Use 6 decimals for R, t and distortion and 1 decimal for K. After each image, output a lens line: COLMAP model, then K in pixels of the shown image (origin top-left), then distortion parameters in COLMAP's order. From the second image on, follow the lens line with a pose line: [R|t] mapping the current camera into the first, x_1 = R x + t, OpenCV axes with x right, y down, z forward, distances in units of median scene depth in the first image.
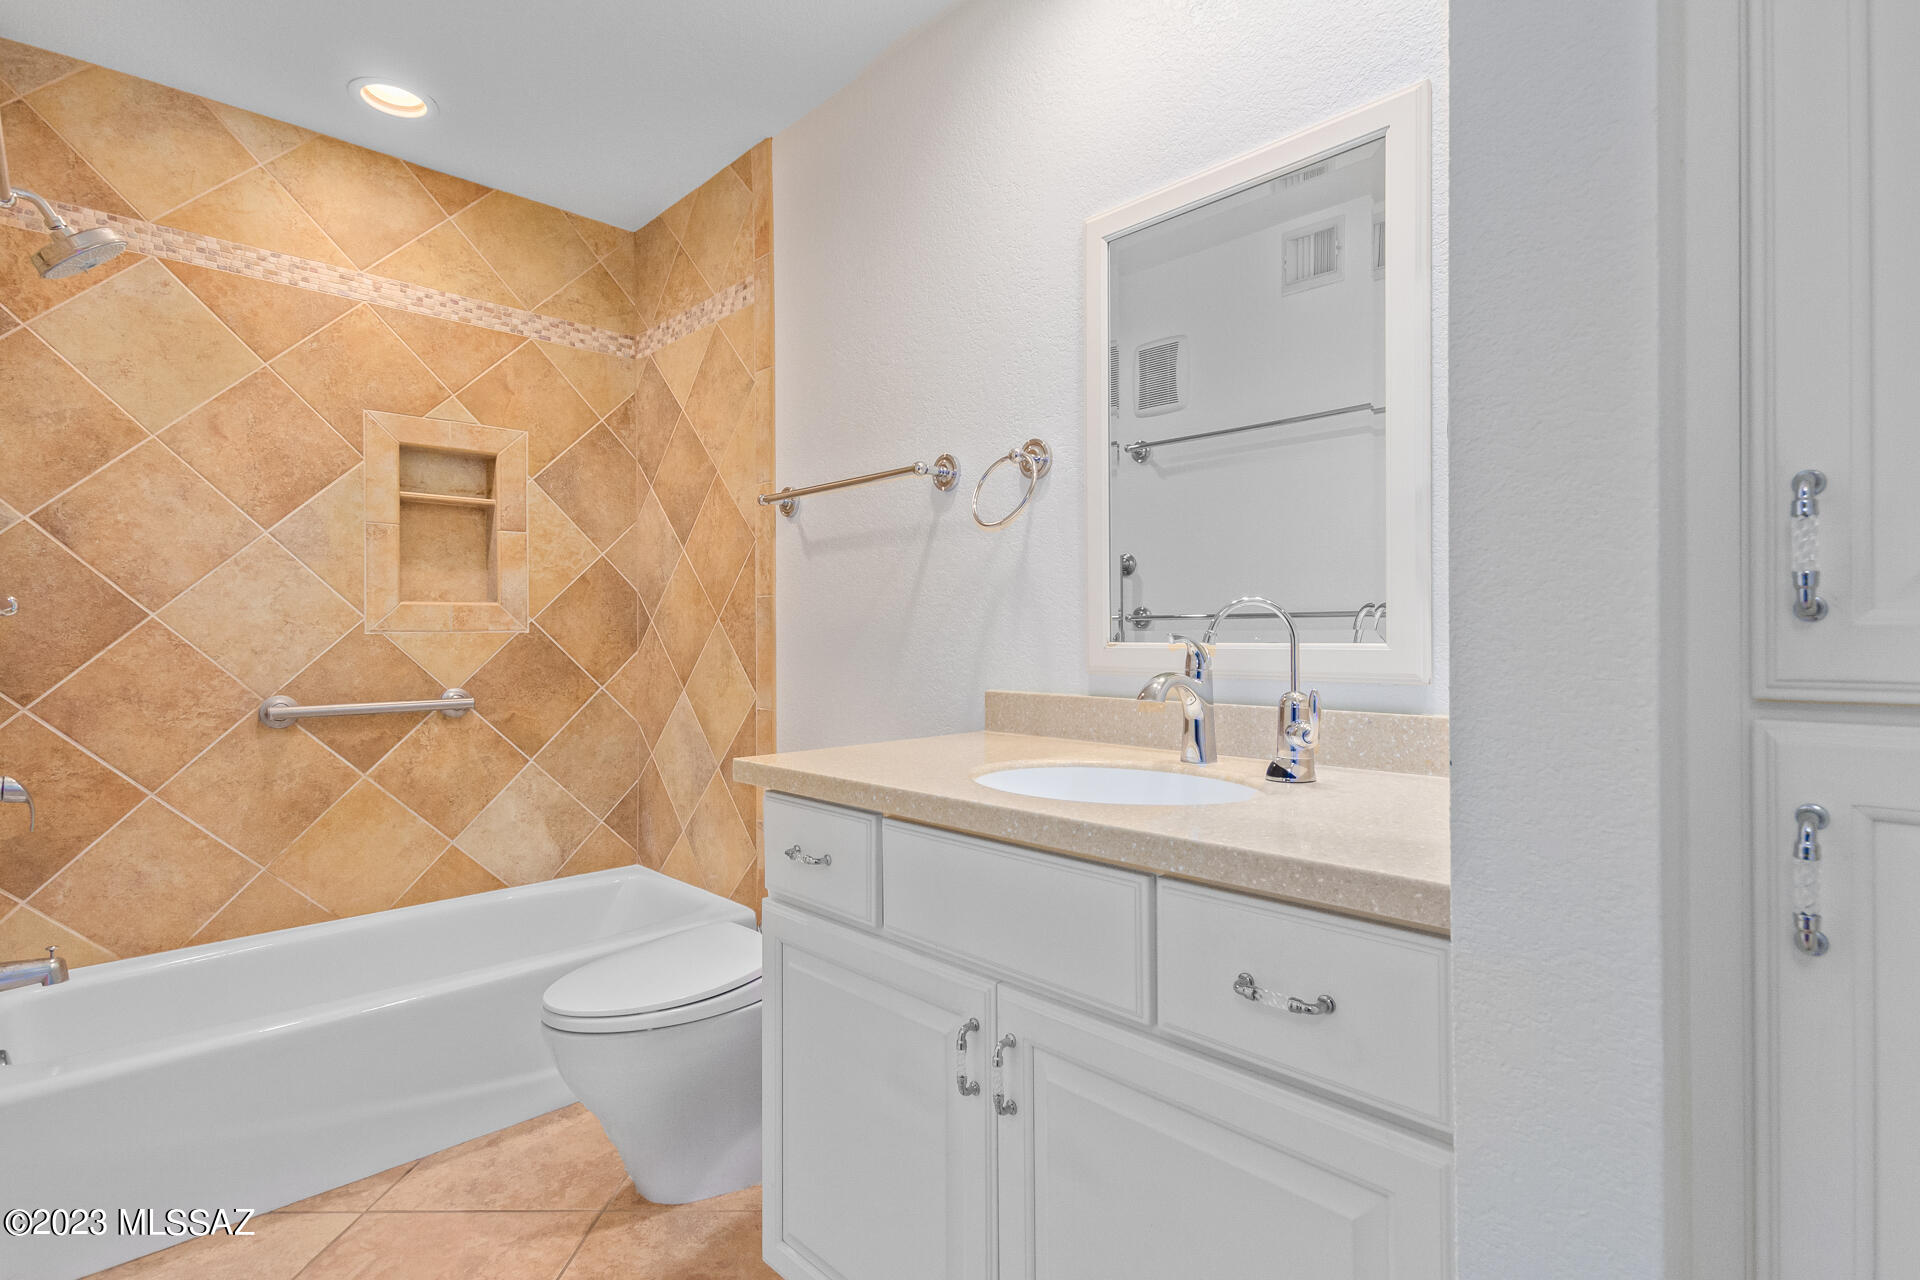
lens RADIAL K [[983.8, 0, 944.4], [0, 983.8, 633.1], [0, 0, 1]] dist [0.021180, -0.010992]
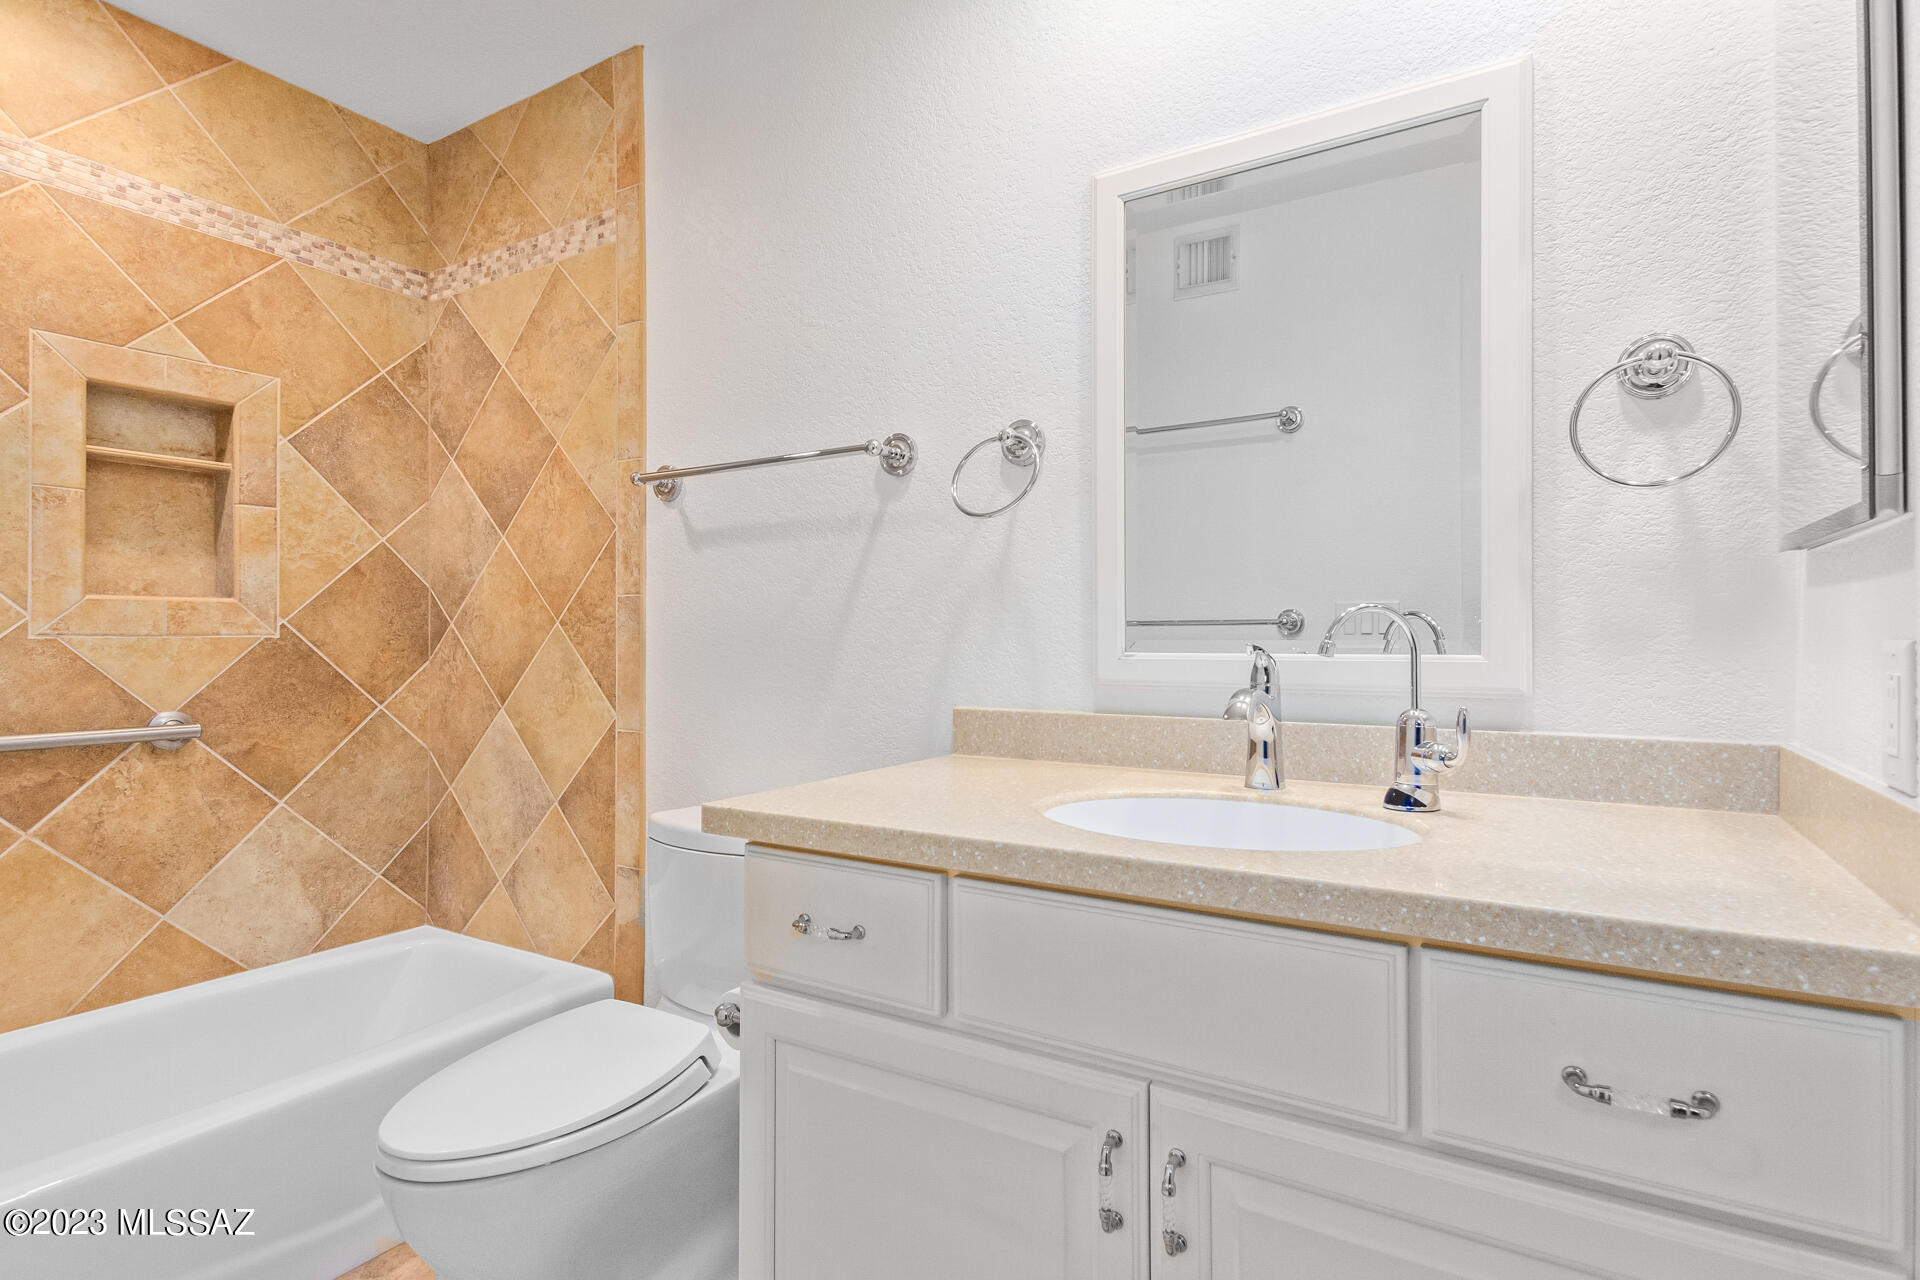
lens RADIAL K [[983.8, 0, 976.8], [0, 983.8, 633.7], [0, 0, 1]] dist [0.021180, -0.010992]
pose [[0.960488, 0.005464, 0.278269, -0.126046], [-0.003856, 0.999973, -0.006325, -0.000913], [-0.278296, 0.005002, 0.960482, 0.113457]]
